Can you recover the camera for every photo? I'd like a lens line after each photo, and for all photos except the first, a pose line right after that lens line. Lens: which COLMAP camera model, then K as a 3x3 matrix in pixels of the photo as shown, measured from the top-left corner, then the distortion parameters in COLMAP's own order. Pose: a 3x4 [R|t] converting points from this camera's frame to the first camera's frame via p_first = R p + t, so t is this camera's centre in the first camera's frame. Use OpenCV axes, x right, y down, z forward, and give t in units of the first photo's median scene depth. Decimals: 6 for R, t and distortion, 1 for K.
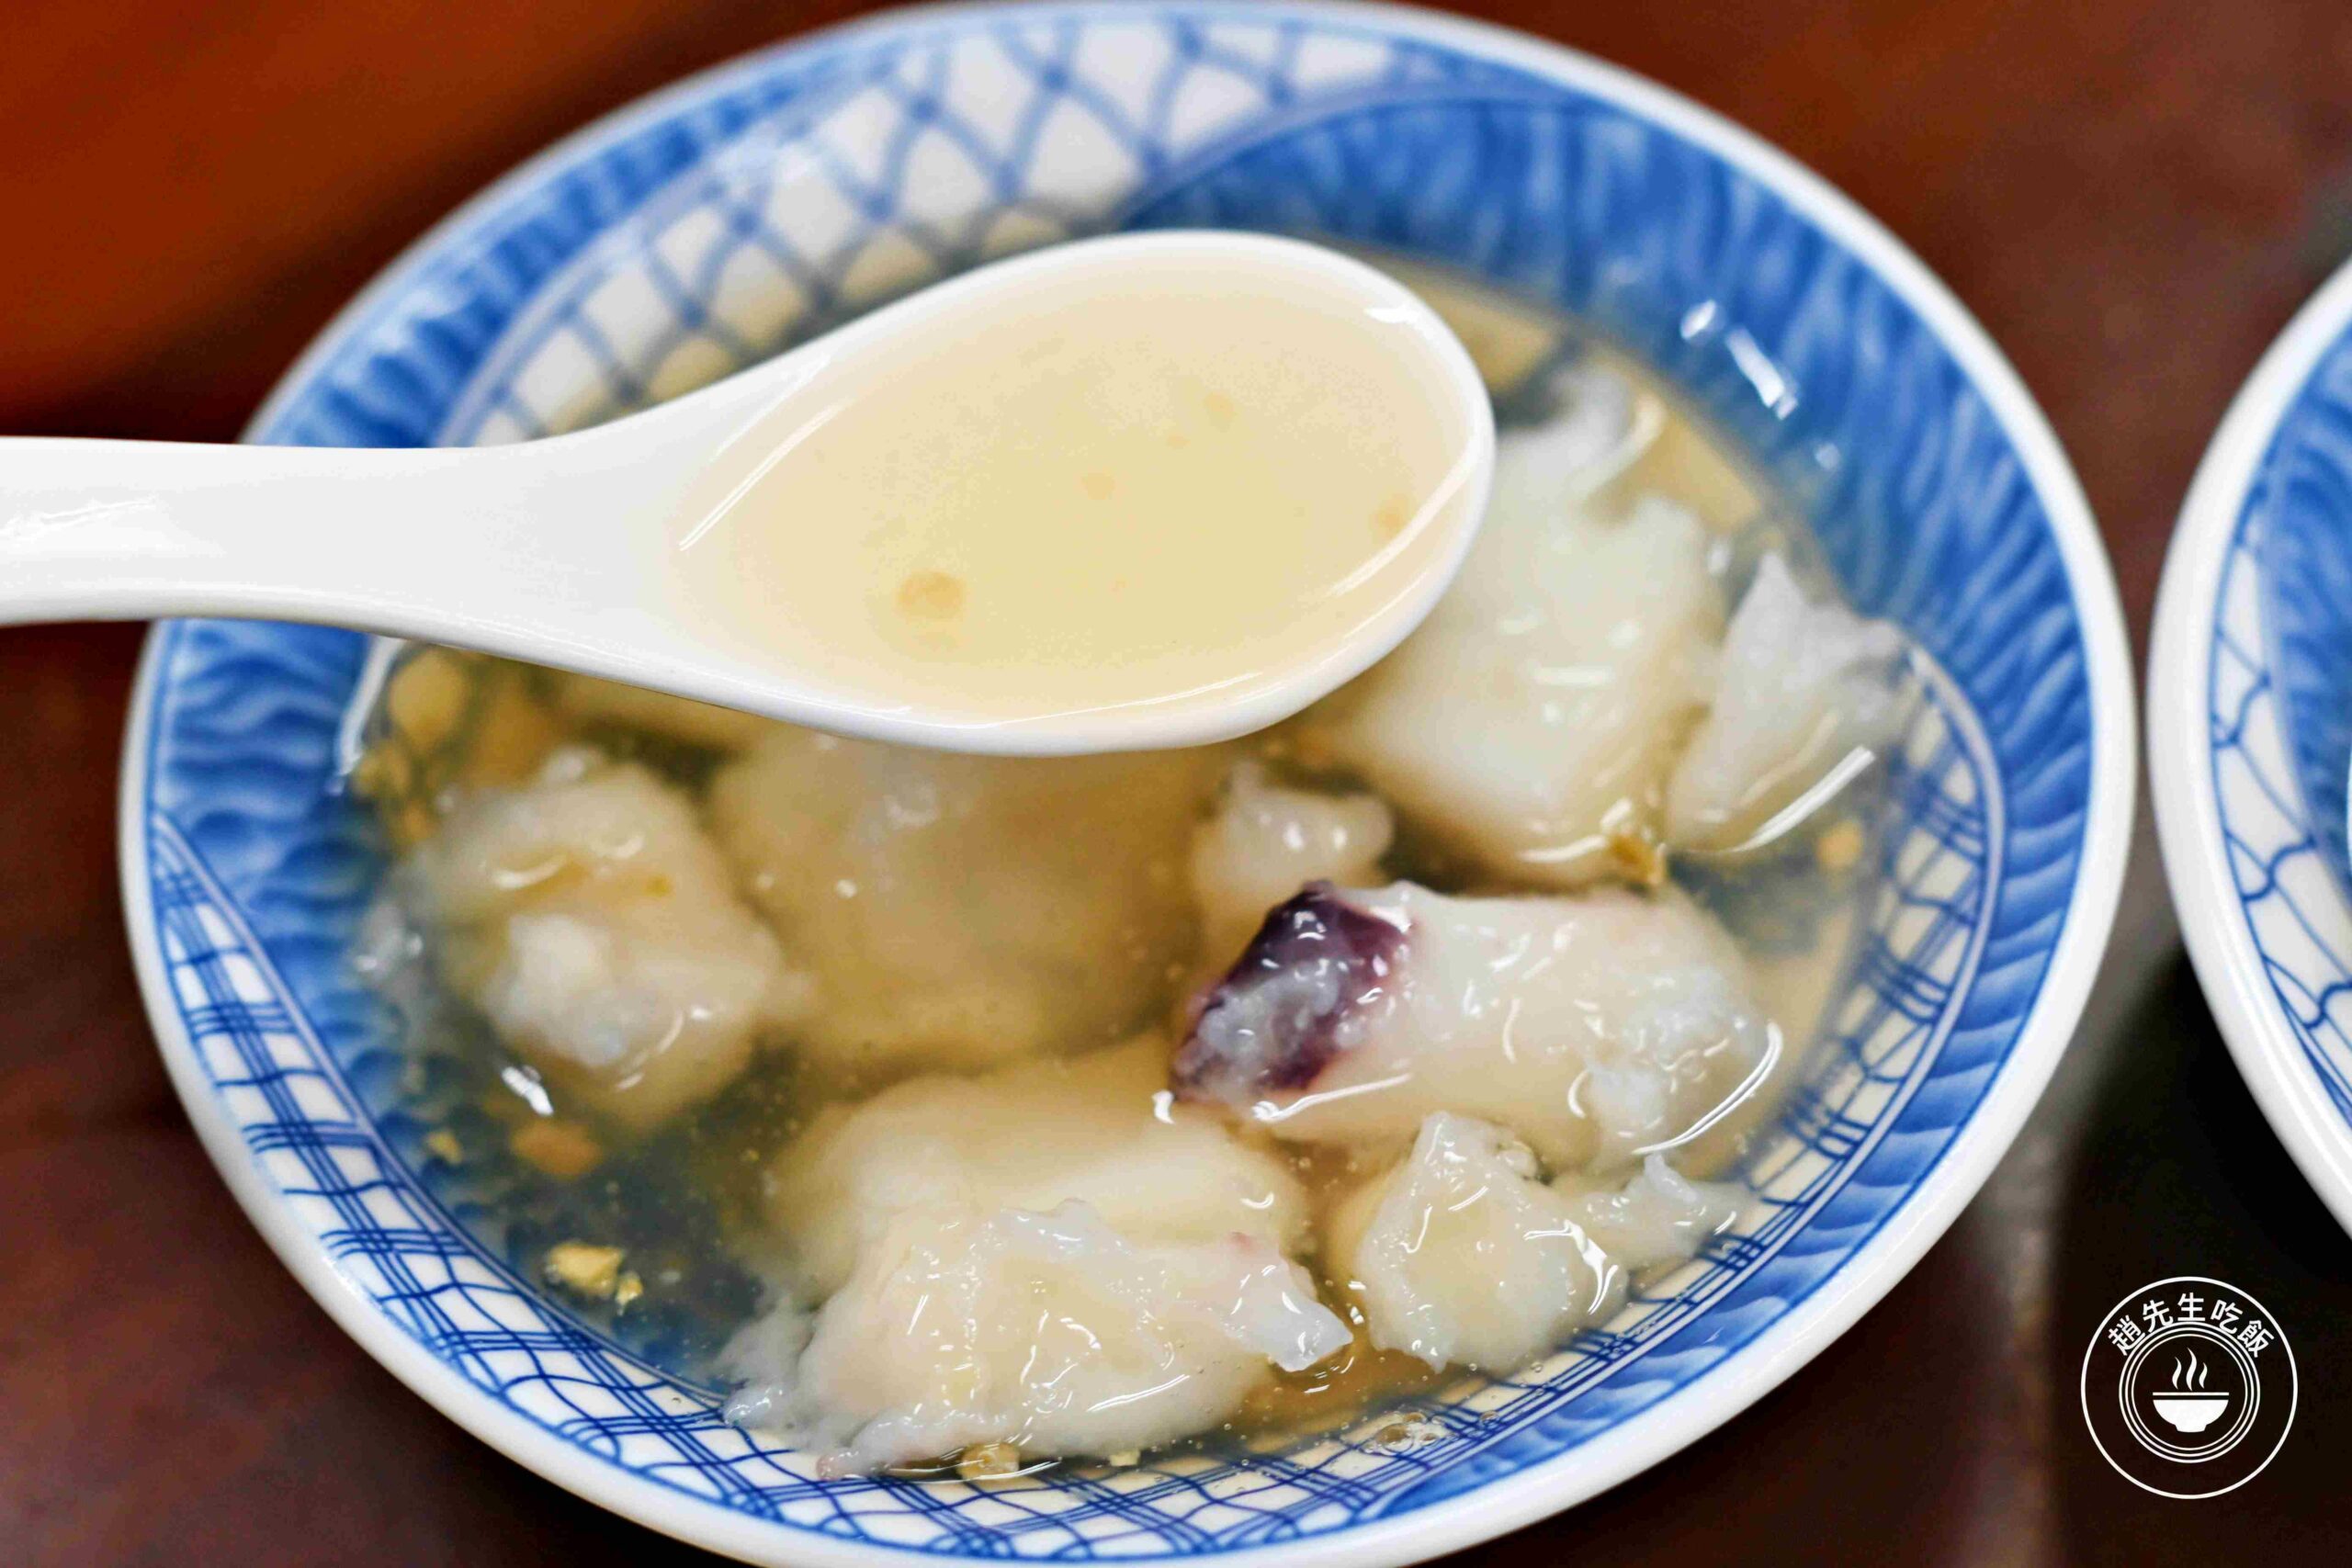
lens RADIAL K [[4995.7, 0, 1176.0], [0, 4995.7, 784.0], [0, 0, 1]] dist [0.010579, -0.281371]
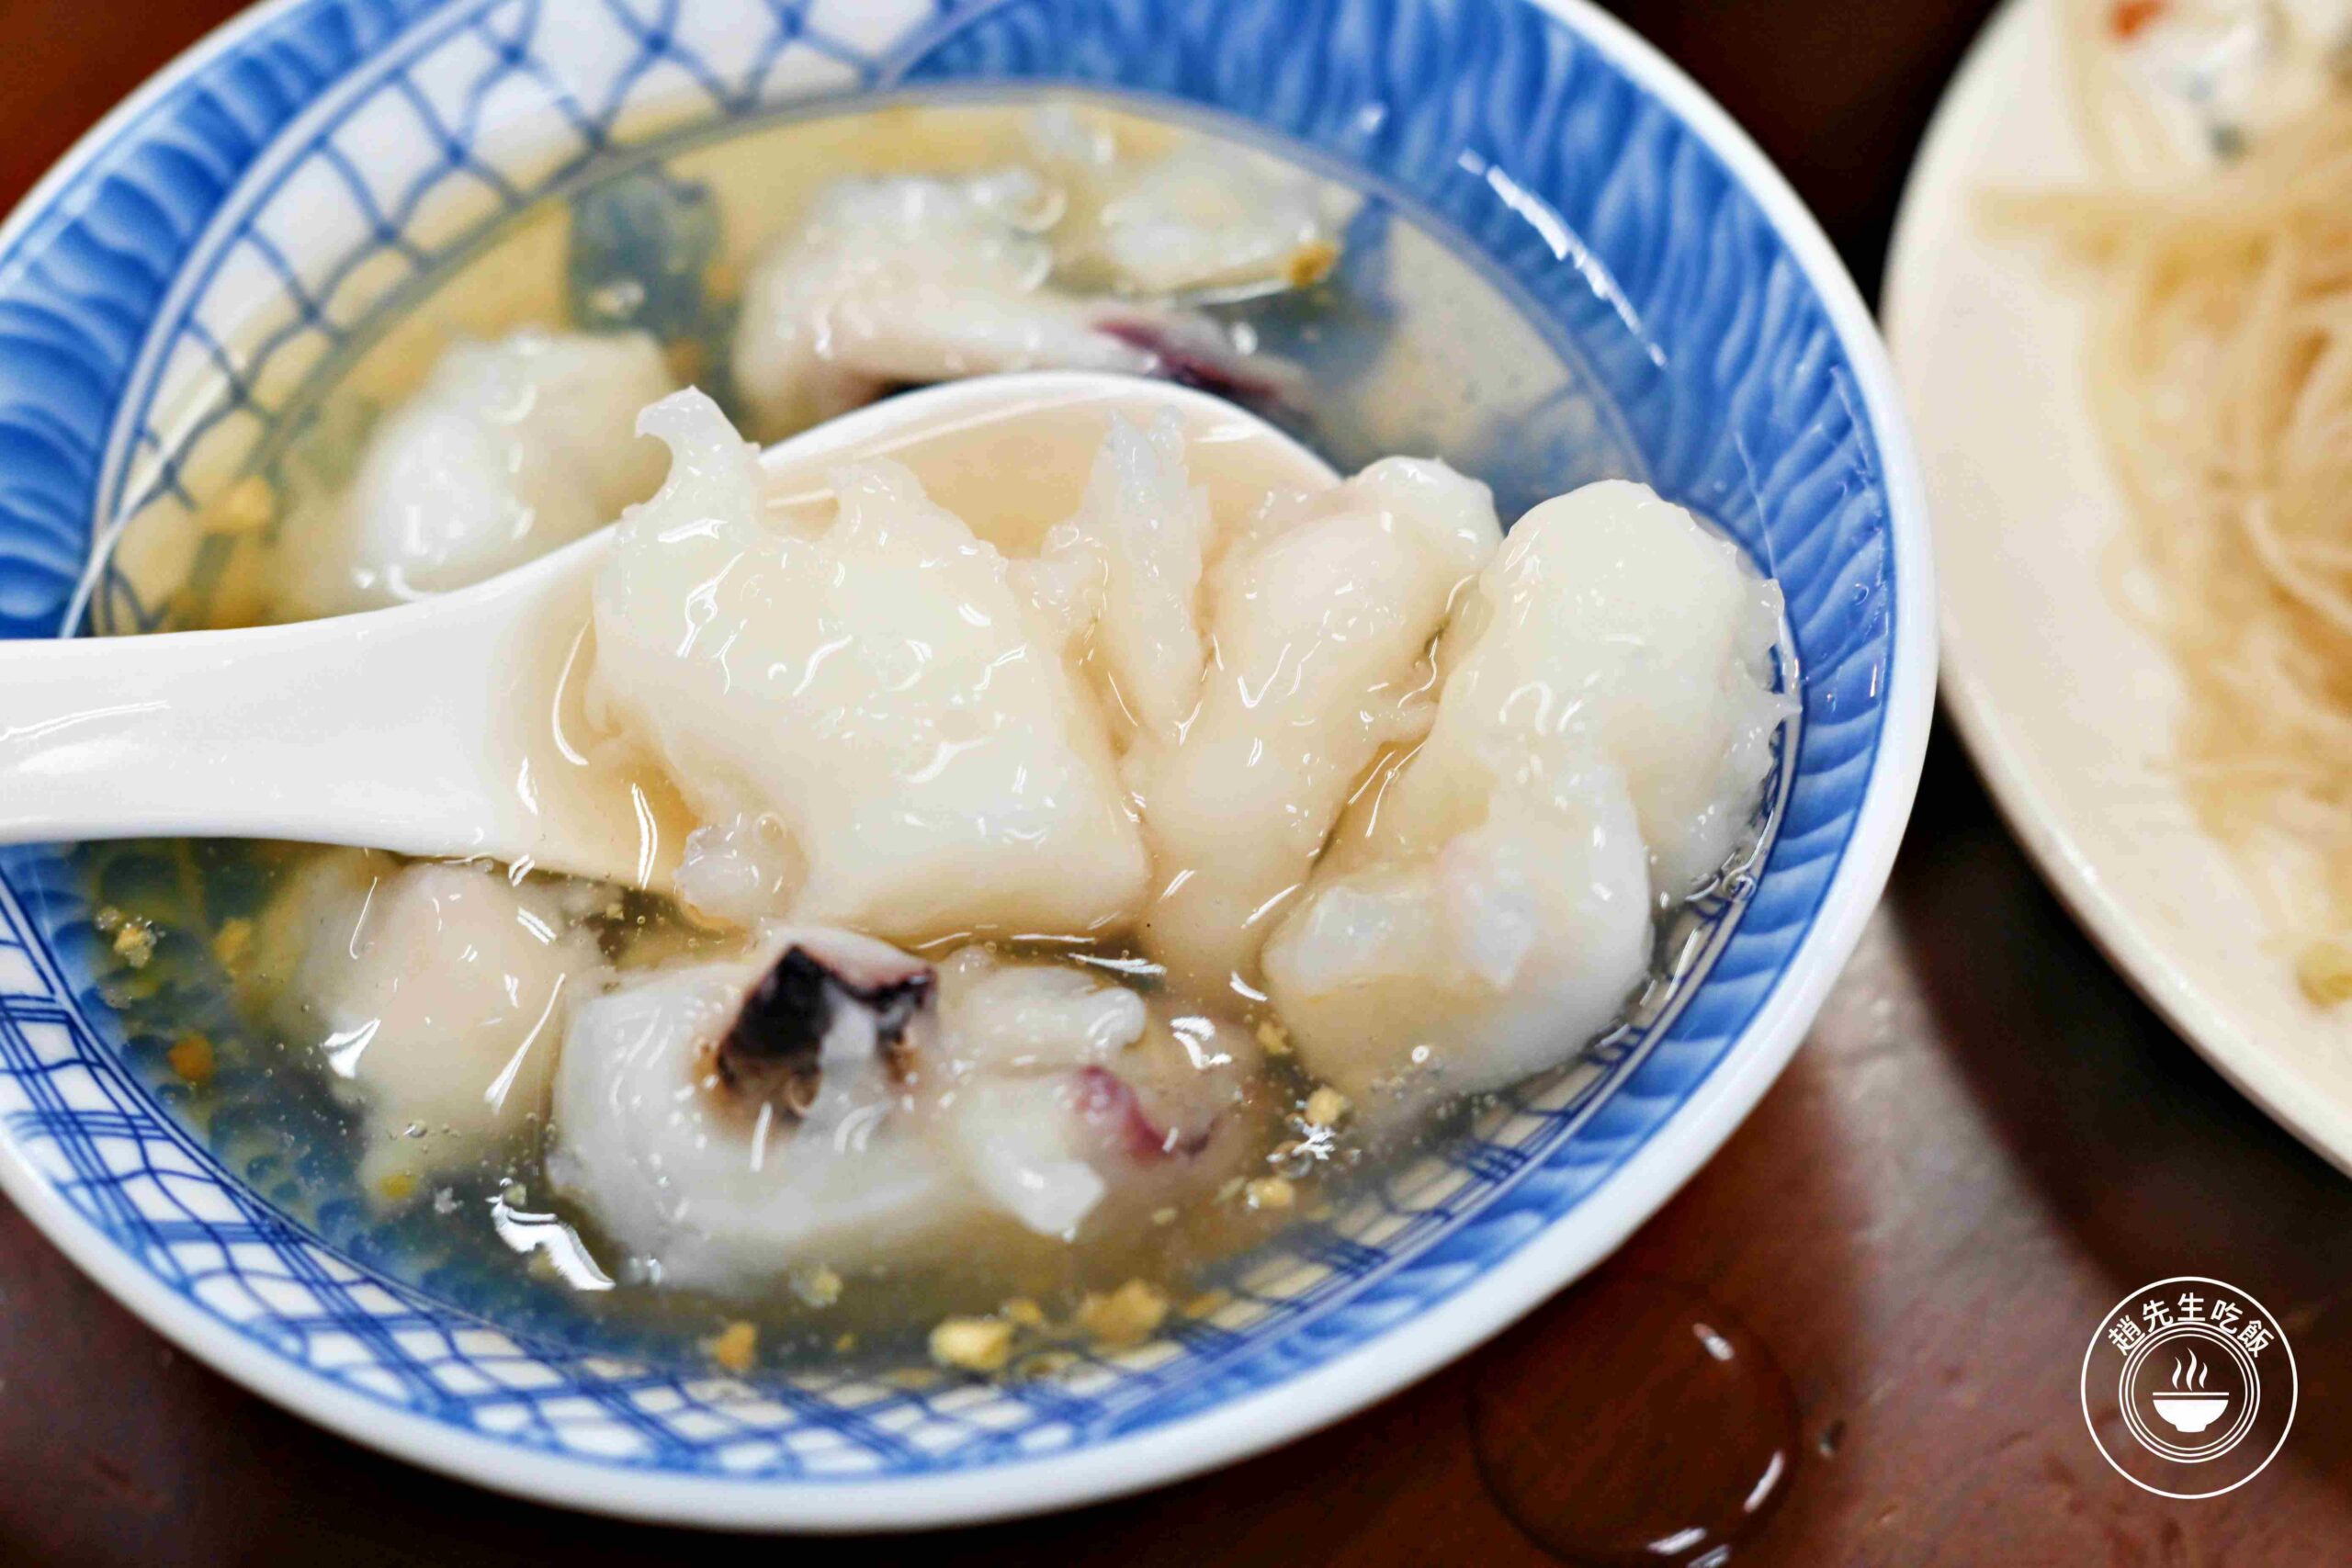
lens RADIAL K [[4995.7, 0, 1176.0], [0, 4995.7, 784.0], [0, 0, 1]] dist [0.010579, -0.281371]
pose [[0.999761, 0.020297, 0.008172, 0.040080], [-0.020535, 0.999334, 0.030148, -0.005493], [-0.007555, -0.030308, 0.999512, 0.051942]]
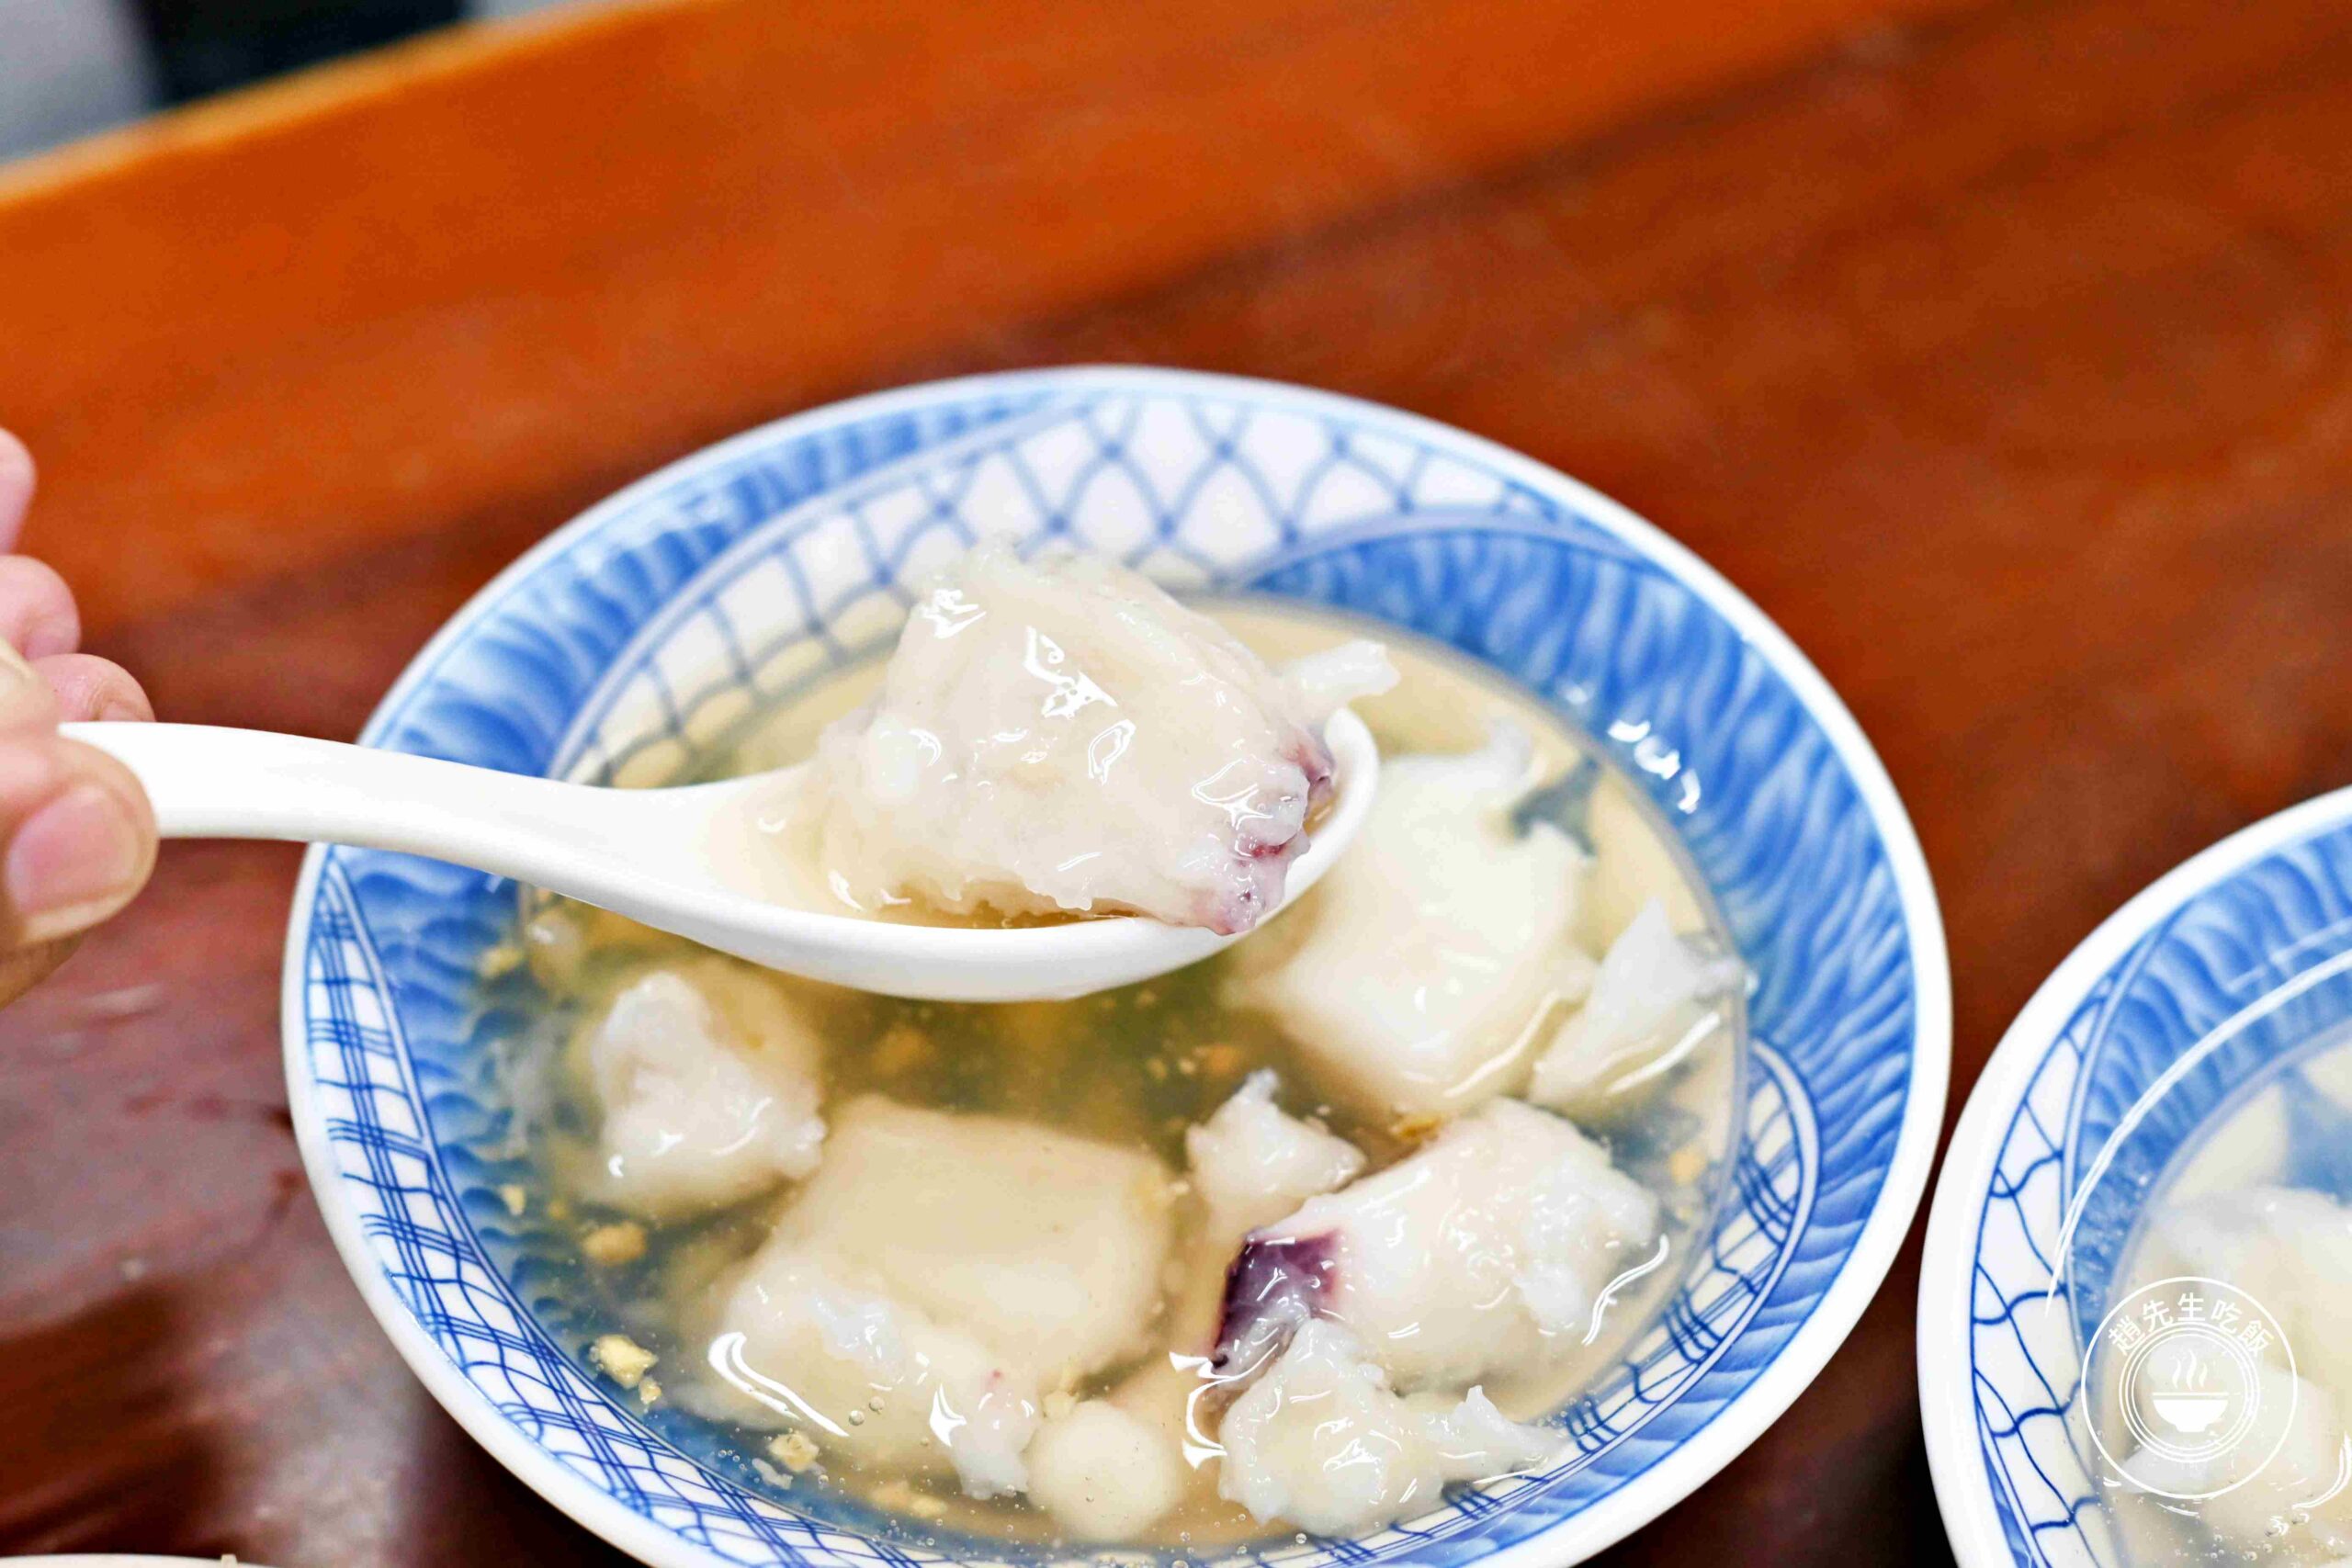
lens RADIAL K [[4995.7, 0, 1176.0], [0, 4995.7, 784.0], [0, 0, 1]] dist [0.010579, -0.281371]
pose [[0.969287, 0.223725, -0.102129, 0.120918], [-0.231024, 0.970694, -0.066194, 0.021268], [0.084327, 0.087755, 0.992566, -0.208886]]
